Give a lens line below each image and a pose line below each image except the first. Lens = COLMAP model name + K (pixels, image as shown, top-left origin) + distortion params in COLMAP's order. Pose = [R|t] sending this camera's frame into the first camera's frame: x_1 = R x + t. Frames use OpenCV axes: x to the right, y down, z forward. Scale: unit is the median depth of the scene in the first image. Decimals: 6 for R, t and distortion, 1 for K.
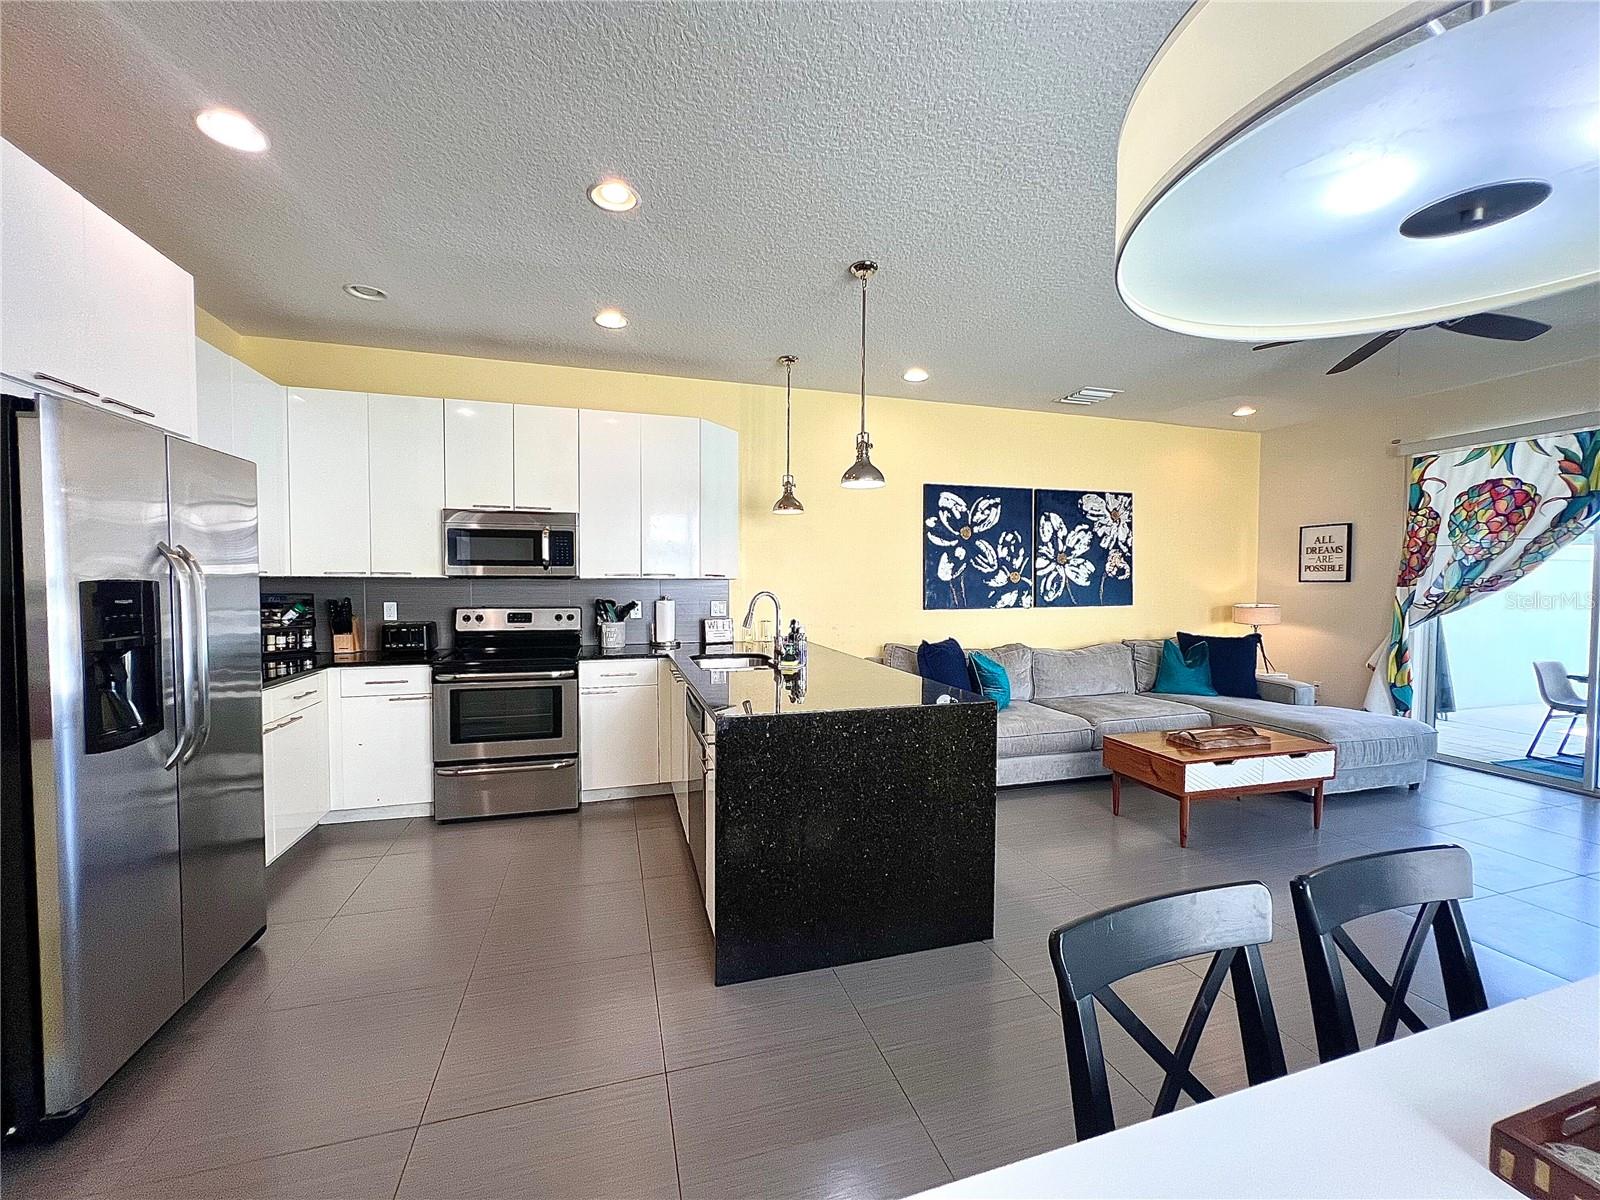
lens RADIAL K [[638.6, 0, 801.1], [0, 638.6, 604.7], [0, 0, 1]] dist [-0.004267, -0.000288]
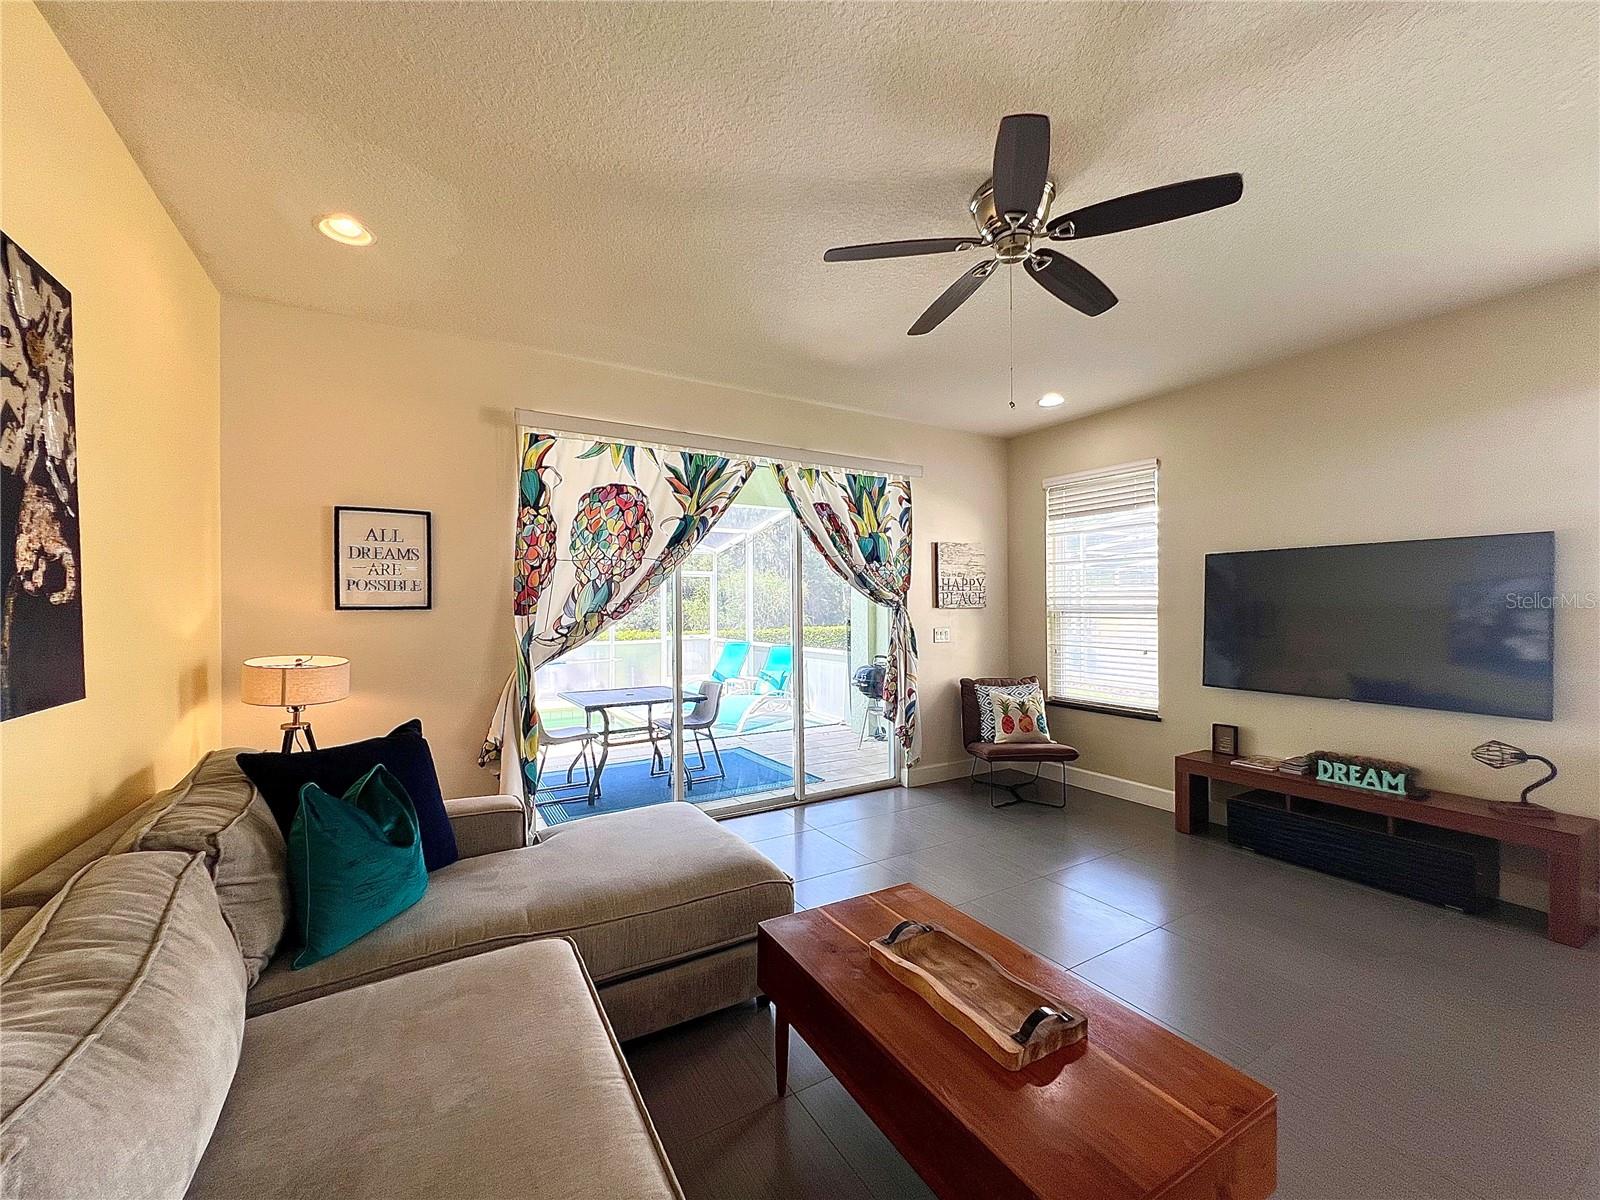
lens RADIAL K [[638.6, 0, 801.5], [0, 638.6, 604.5], [0, 0, 1]] dist [-0.004267, -0.000288]
pose [[-0.242759, 0.002039, 0.970085, 0.194371], [0.038945, 0.999212, 0.007646, -0.032846], [-0.969305, 0.039636, -0.242647, 0.848529]]
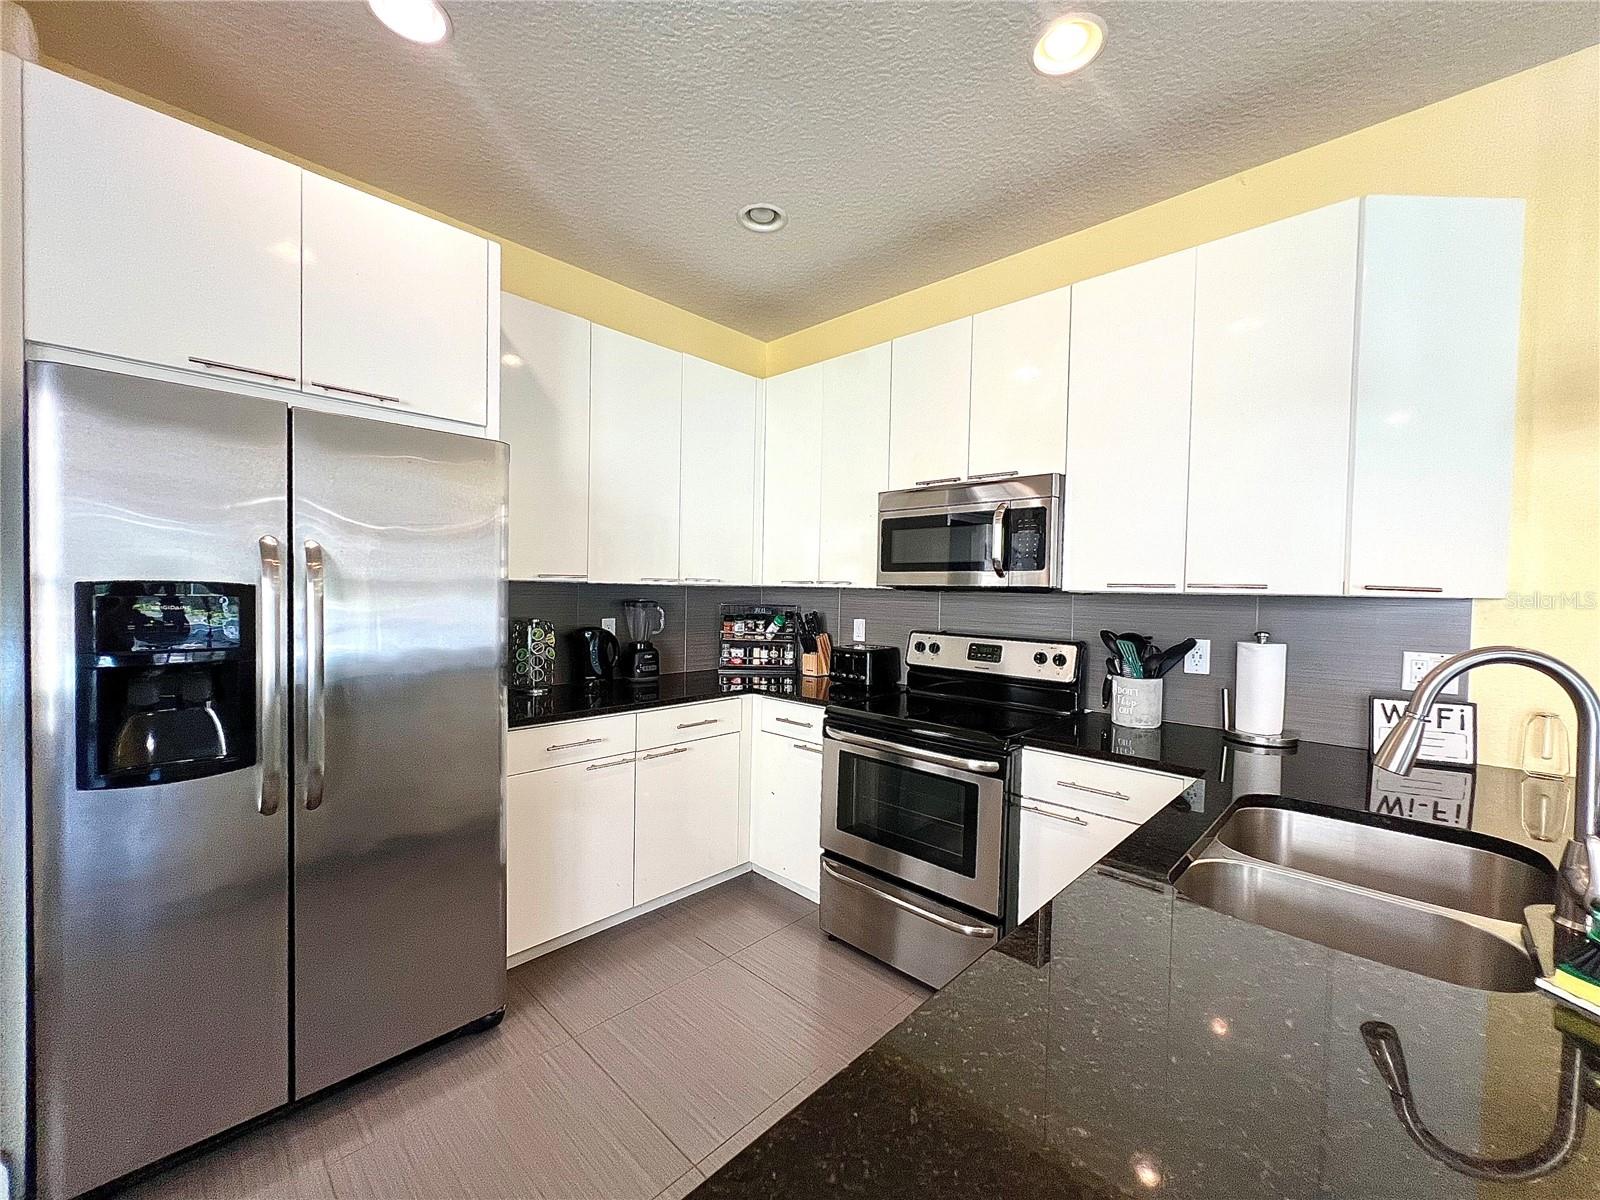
lens RADIAL K [[638.6, 0, 802.3], [0, 638.6, 601.3], [0, 0, 1]] dist [-0.004267, -0.000288]
pose [[0.488671, 0.022498, -0.872178, 0.018831], [-0.048174, 0.998838, -0.001226, -0.017128], [0.871137, 0.042615, 0.489187, 0.428472]]
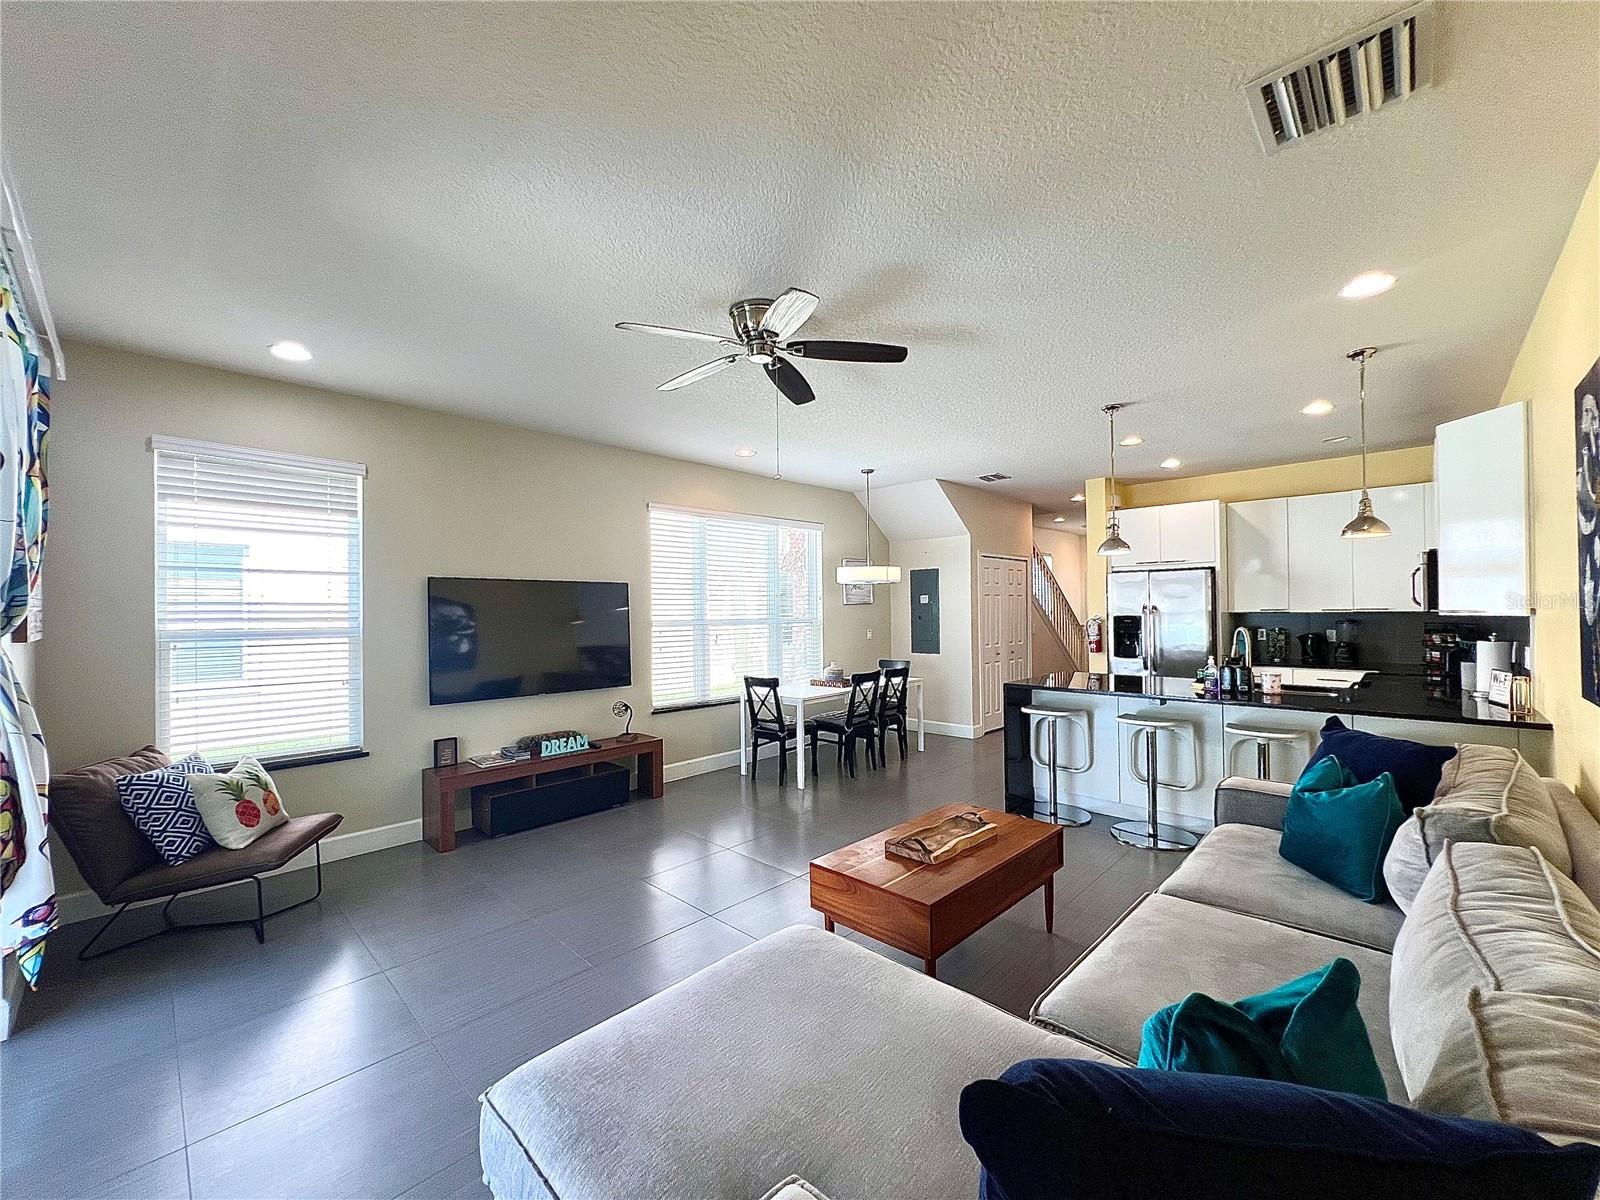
lens RADIAL K [[638.6, 0, 803.6], [0, 638.6, 606.9], [0, 0, 1]] dist [-0.004267, -0.000288]
pose [[-0.873449, 0.005300, -0.486887, 0.820208], [-0.008313, 0.999633, 0.025795, -0.056377], [0.486845, 0.026578, -0.873084, 1.111072]]
